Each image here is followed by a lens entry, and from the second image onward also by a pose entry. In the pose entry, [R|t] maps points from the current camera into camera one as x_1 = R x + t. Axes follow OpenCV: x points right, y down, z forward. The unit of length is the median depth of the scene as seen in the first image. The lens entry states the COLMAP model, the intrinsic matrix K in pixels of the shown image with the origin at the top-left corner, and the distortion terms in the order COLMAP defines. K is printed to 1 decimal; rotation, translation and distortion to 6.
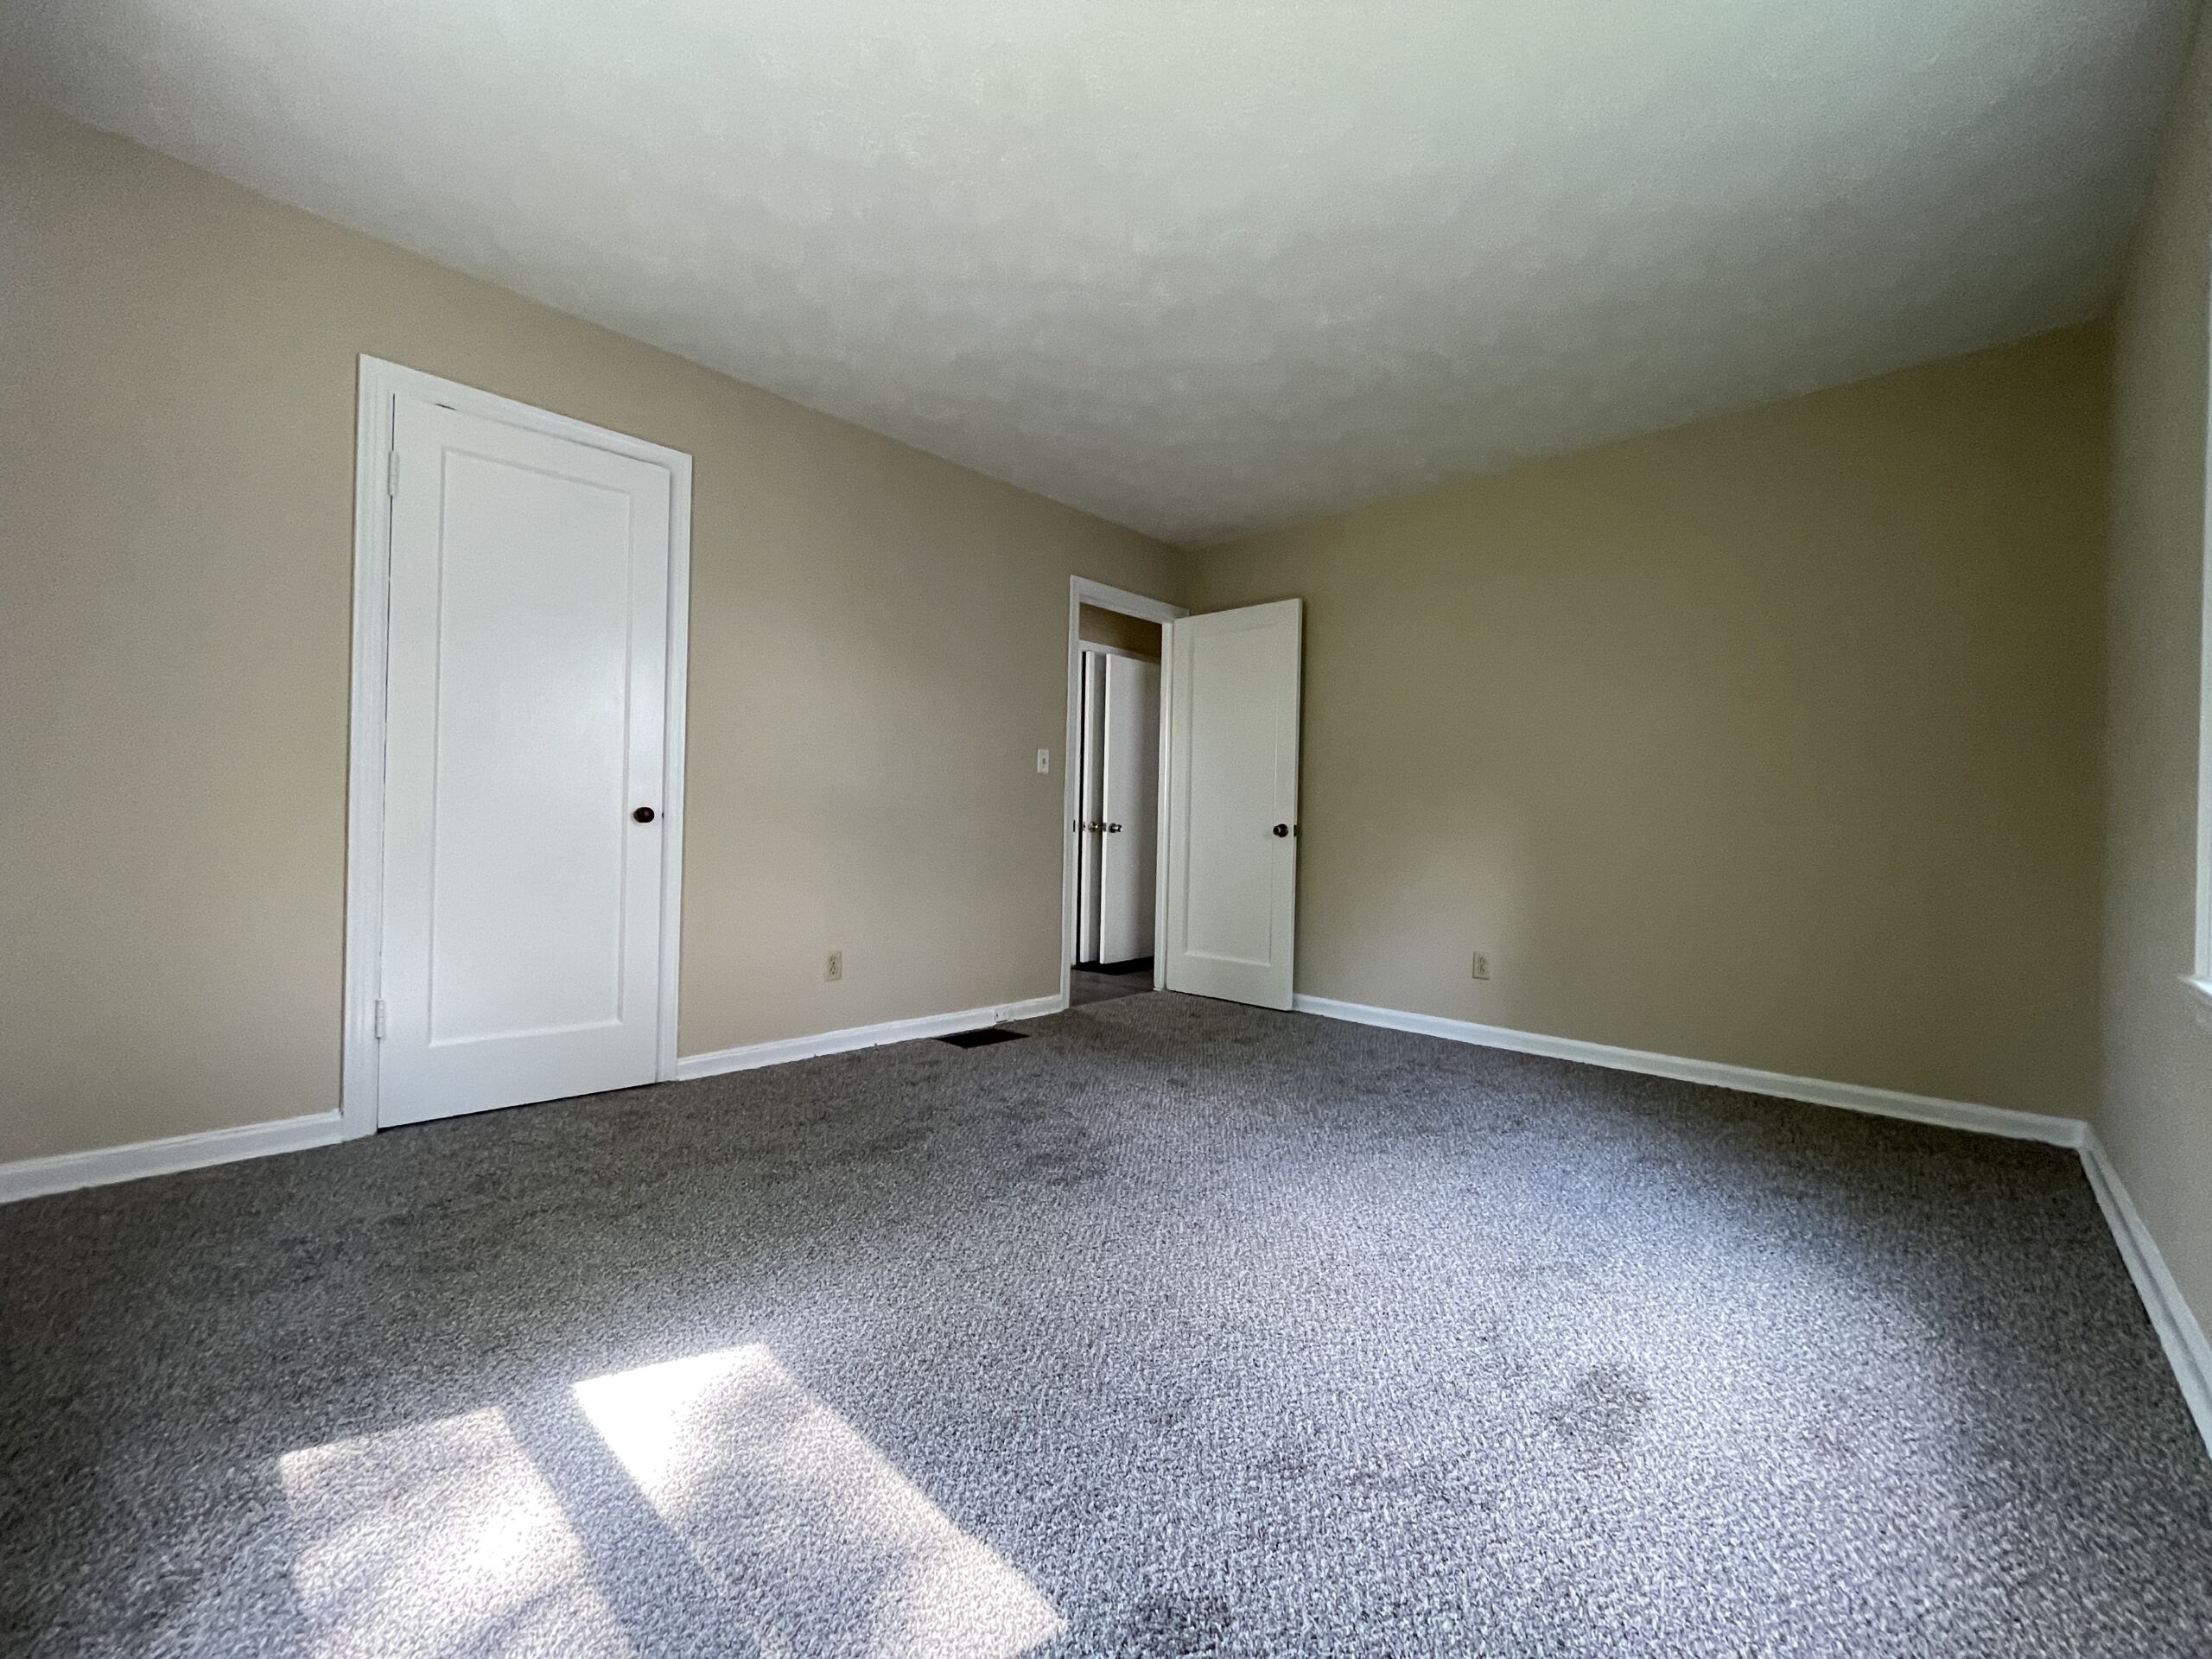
lens RADIAL K [[890.0, 0, 1093.3], [0, 890.0, 833.0], [0, 0, 1]] dist [-0.002246, -0.000688]
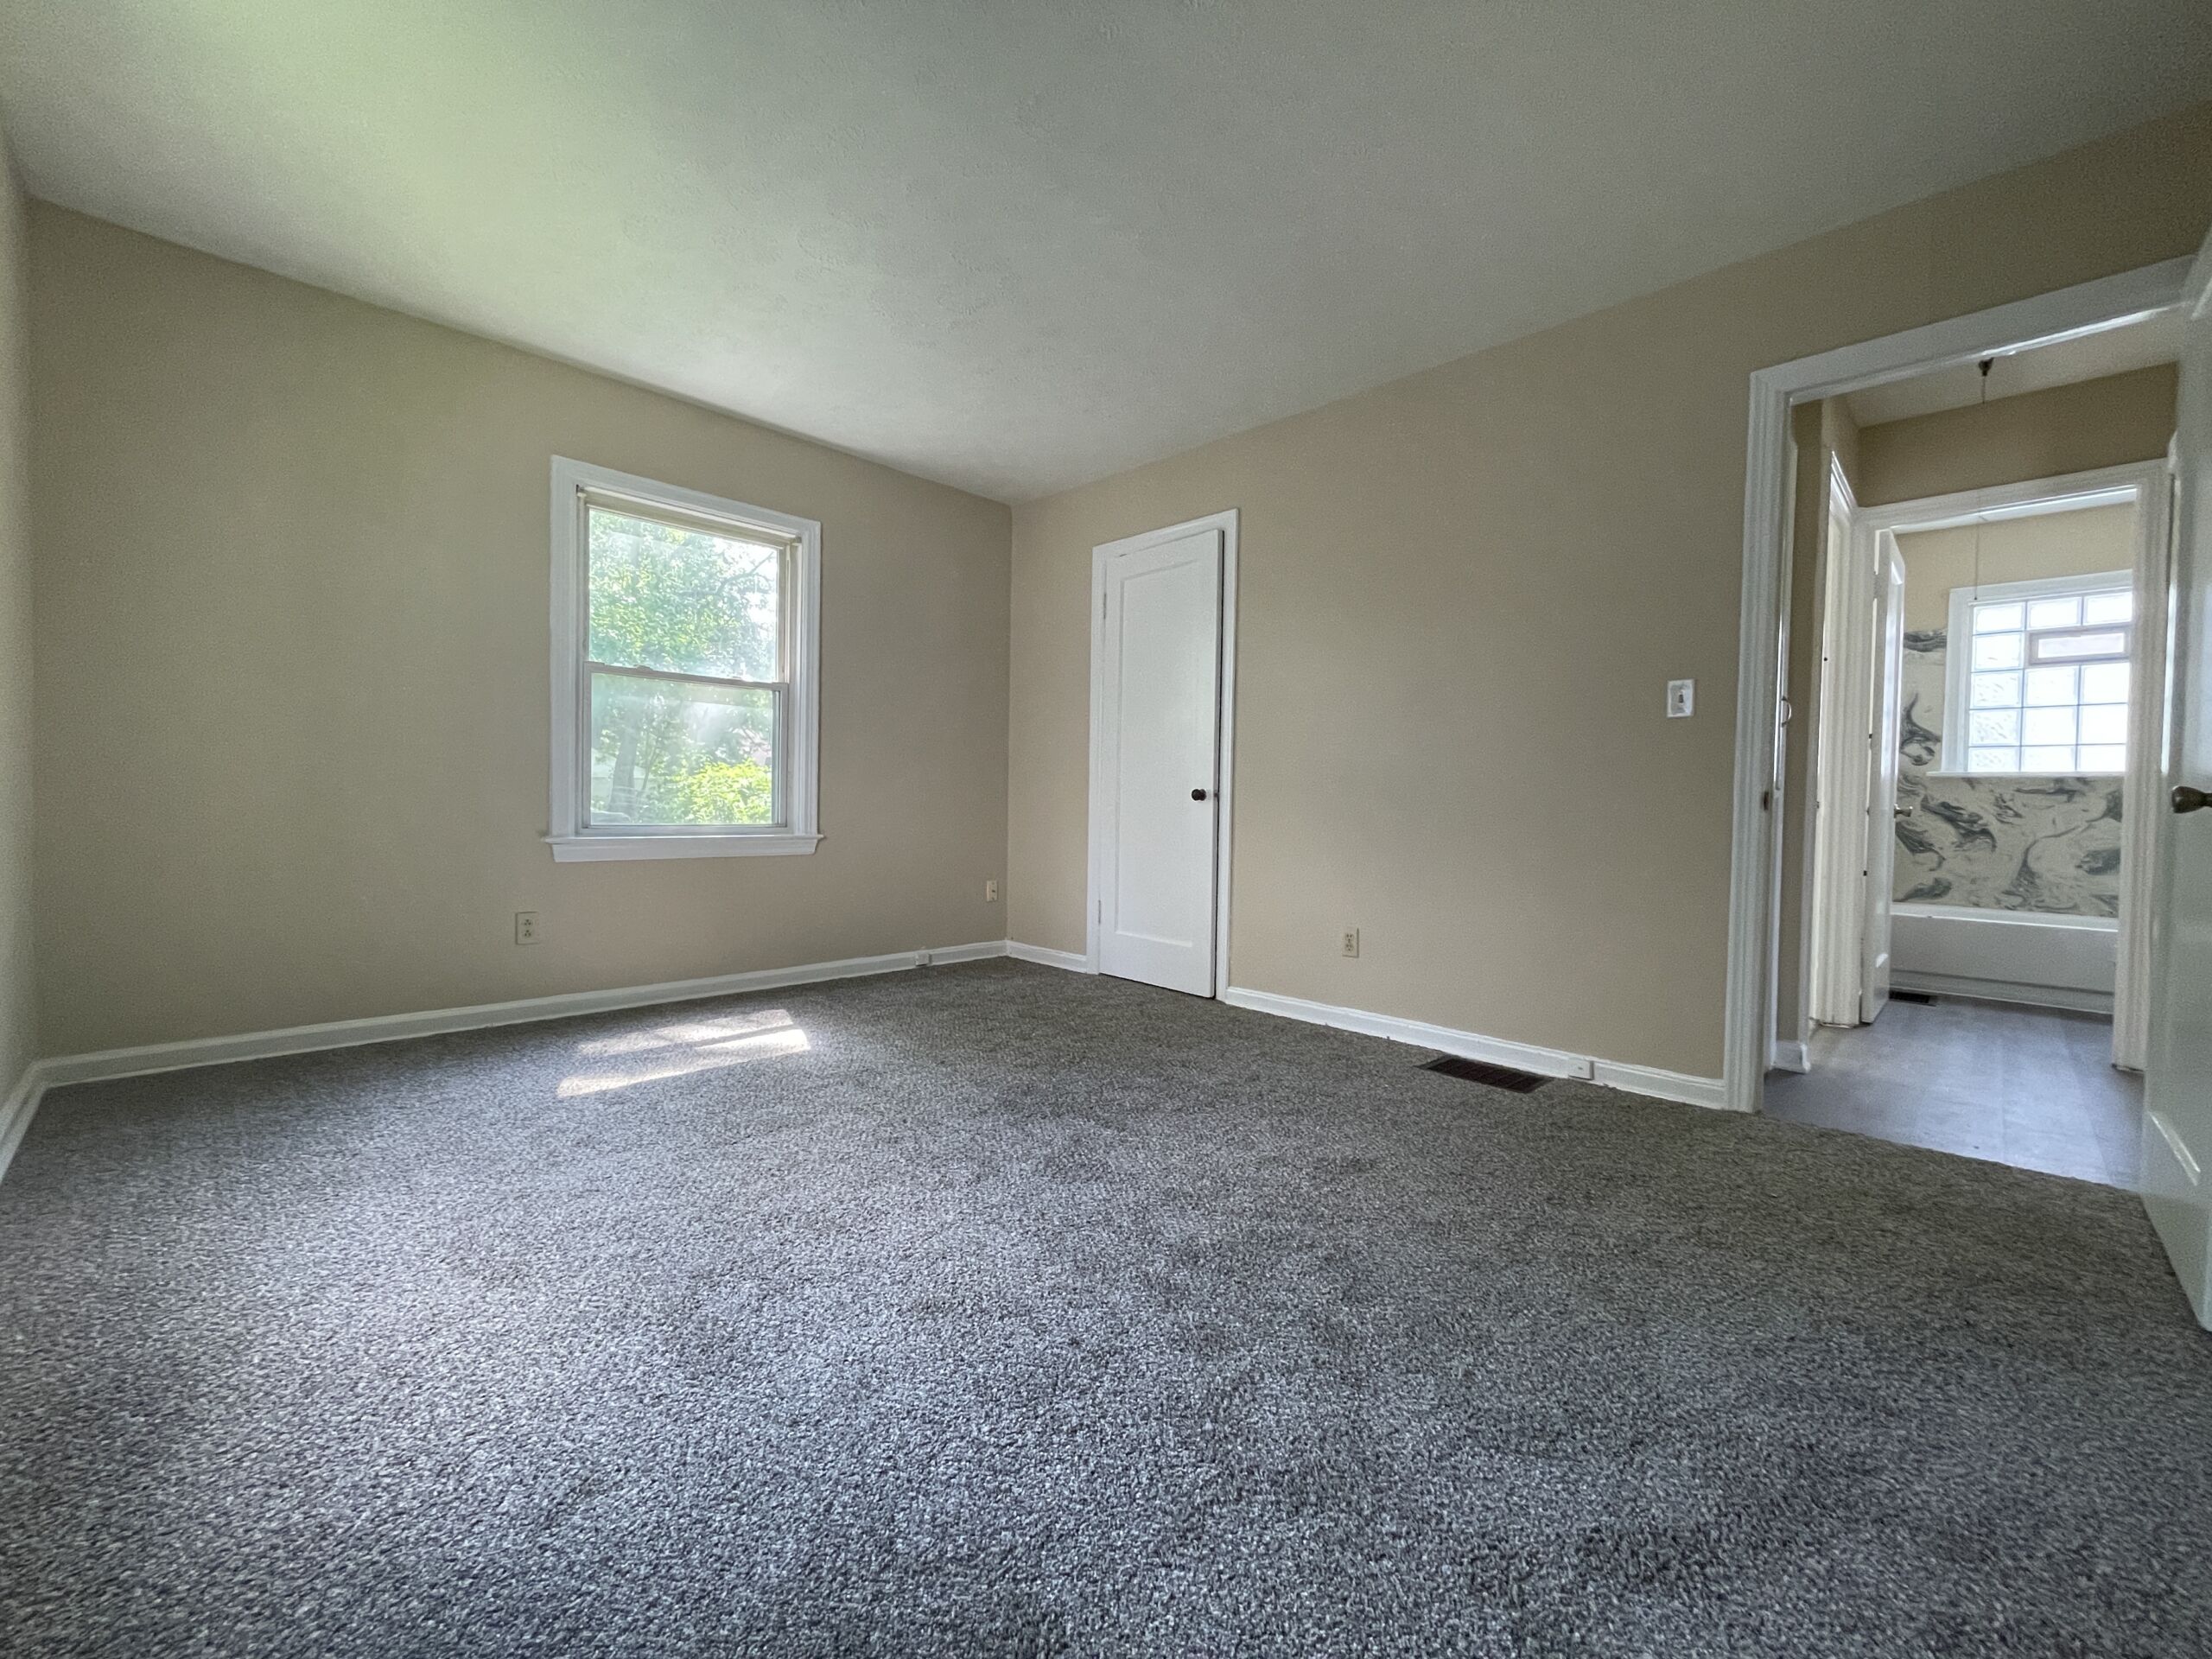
lens RADIAL K [[890.0, 0, 1111.2], [0, 890.0, 823.8], [0, 0, 1]] dist [-0.002246, -0.000688]
pose [[-0.011780, -0.000533, -0.999930, 0.806084], [-0.024944, 0.999689, -0.000239, 0.026088], [0.999619, 0.024939, -0.011790, 0.839329]]
